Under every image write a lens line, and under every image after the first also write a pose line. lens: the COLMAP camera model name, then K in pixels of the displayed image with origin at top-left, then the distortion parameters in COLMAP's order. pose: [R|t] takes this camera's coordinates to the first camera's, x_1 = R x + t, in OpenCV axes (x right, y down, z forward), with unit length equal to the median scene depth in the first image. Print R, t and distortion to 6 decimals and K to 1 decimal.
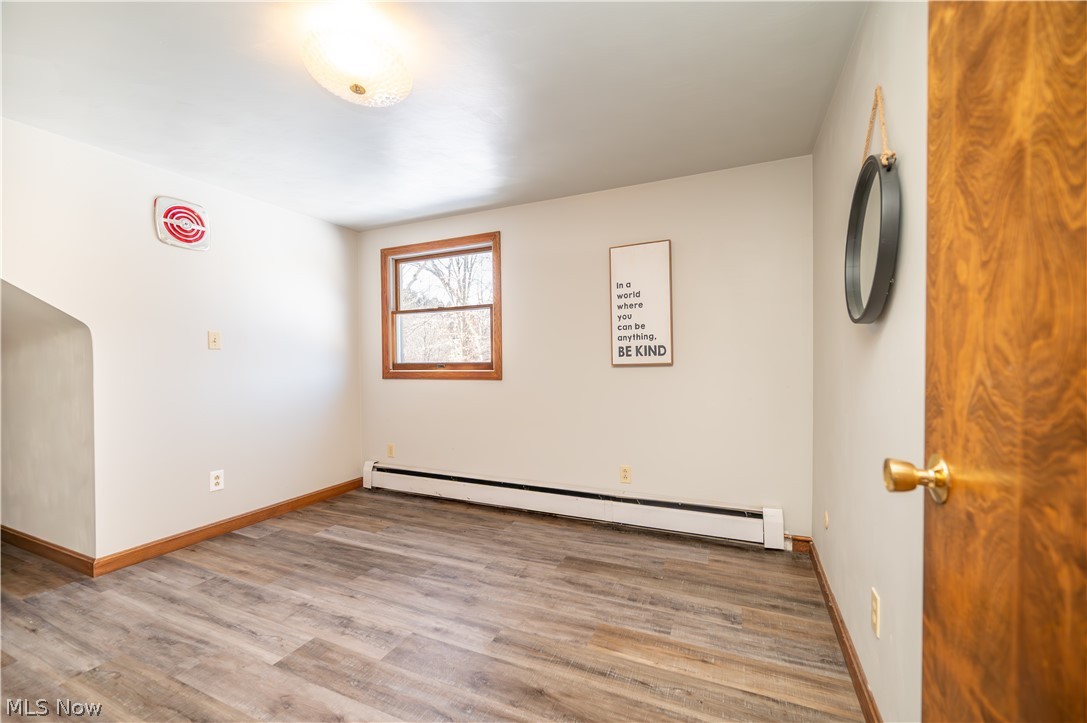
lens RADIAL K [[440.7, 0, 543.5], [0, 440.7, 361.5], [0, 0, 1]] dist [-0.001310, -0.000081]
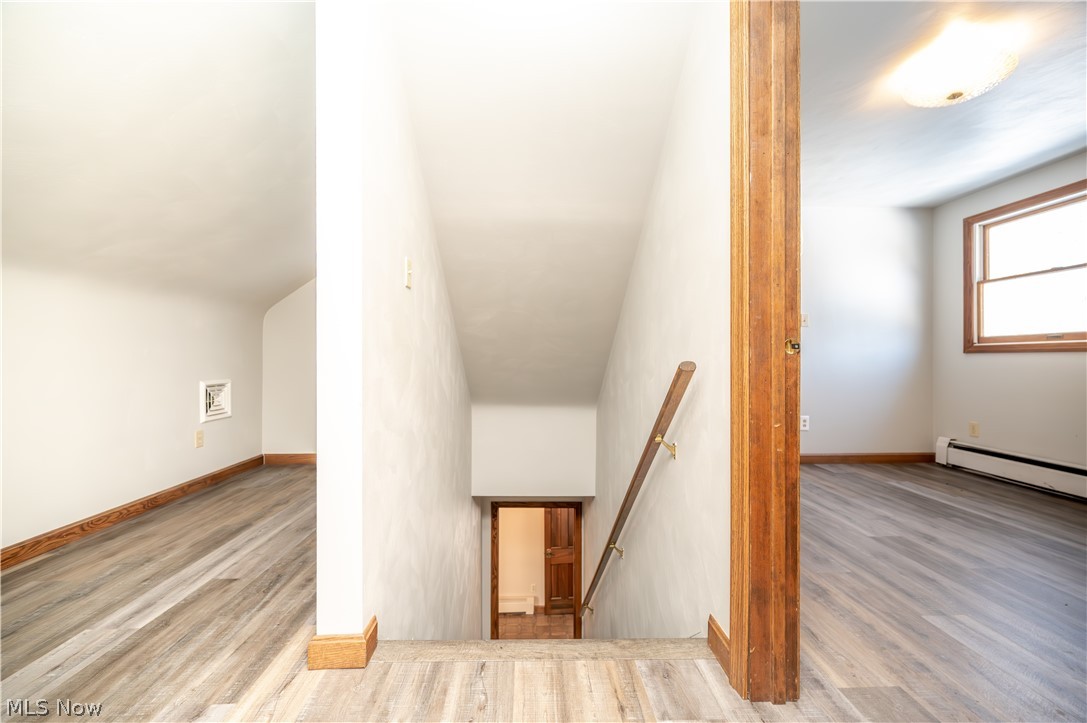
lens RADIAL K [[426.0, 0, 543.5], [0, 426.0, 361.5], [0, 0, 1]] dist [-0.000377, -0.000203]
pose [[0.445252, 0.011059, -0.895337, 0.078362], [-0.003728, 0.999938, 0.010497, 0.067055], [0.895398, -0.001336, 0.445265, -0.309145]]
